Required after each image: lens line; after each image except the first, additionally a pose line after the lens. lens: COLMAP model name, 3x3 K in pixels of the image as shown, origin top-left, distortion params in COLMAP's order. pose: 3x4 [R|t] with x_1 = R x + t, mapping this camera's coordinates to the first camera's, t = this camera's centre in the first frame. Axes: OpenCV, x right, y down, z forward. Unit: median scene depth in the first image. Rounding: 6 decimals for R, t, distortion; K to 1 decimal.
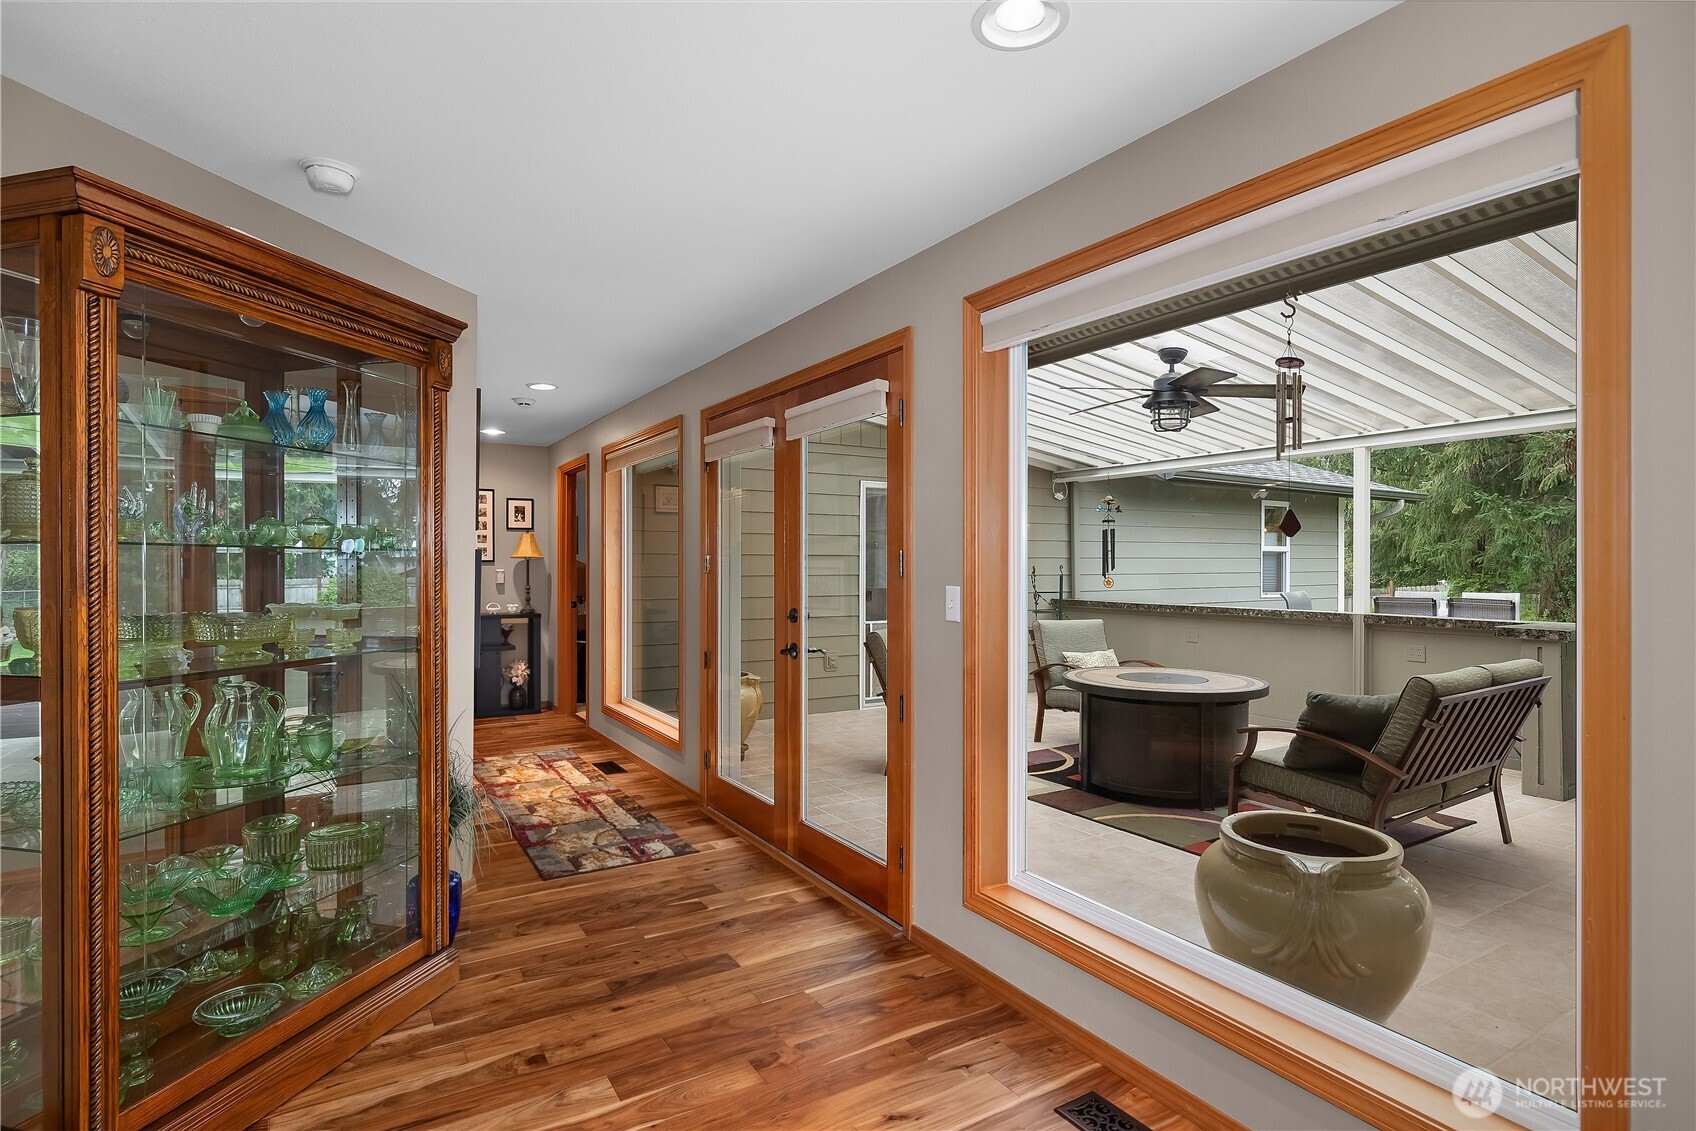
lens RADIAL K [[839.6, 0, 846.7], [0, 839.6, 561.7], [0, 0, 1]] dist [-0.017340, -0.000363]
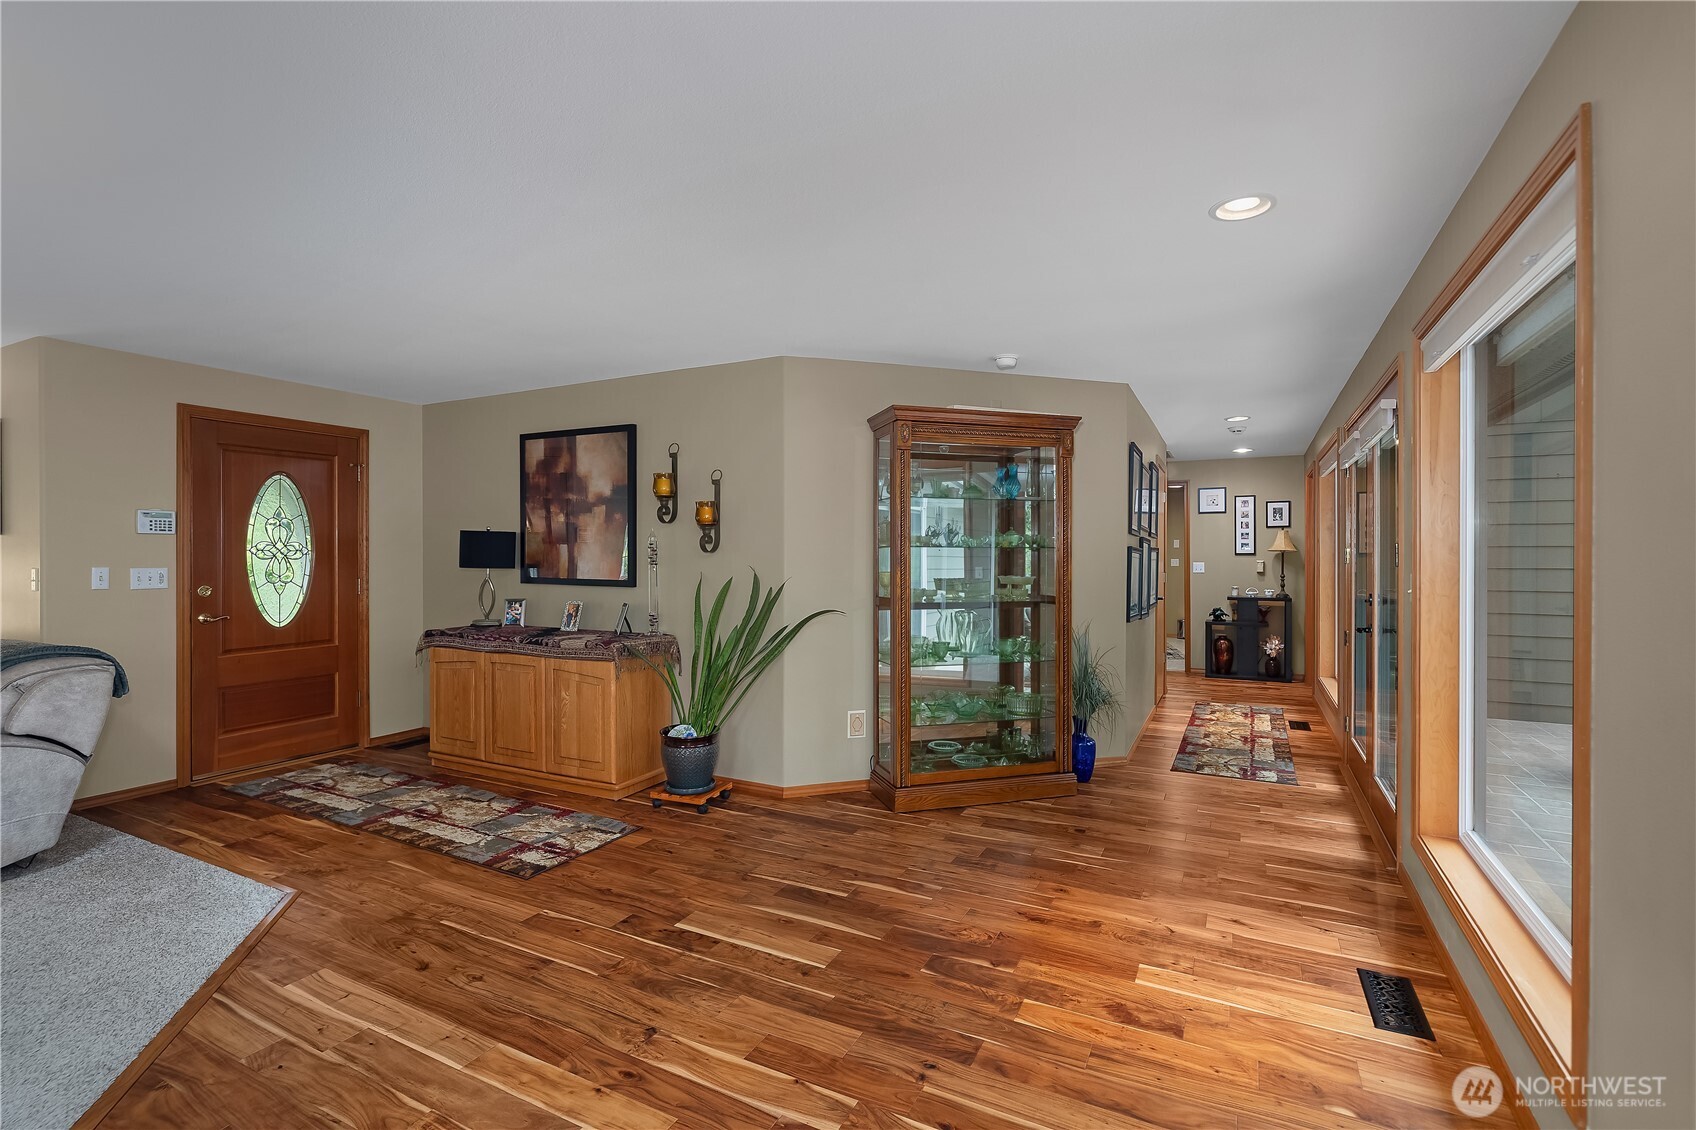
lens RADIAL K [[764.1, 0, 862.6], [0, 764.1, 562.9], [0, 0, 1]] dist [-0.001997, -0.000132]
pose [[0.530359, 0.009336, -0.847722, 0.511949], [0.000137, 0.999938, 0.011098, 0.000420], [0.847773, -0.006002, 0.530325, -0.181012]]
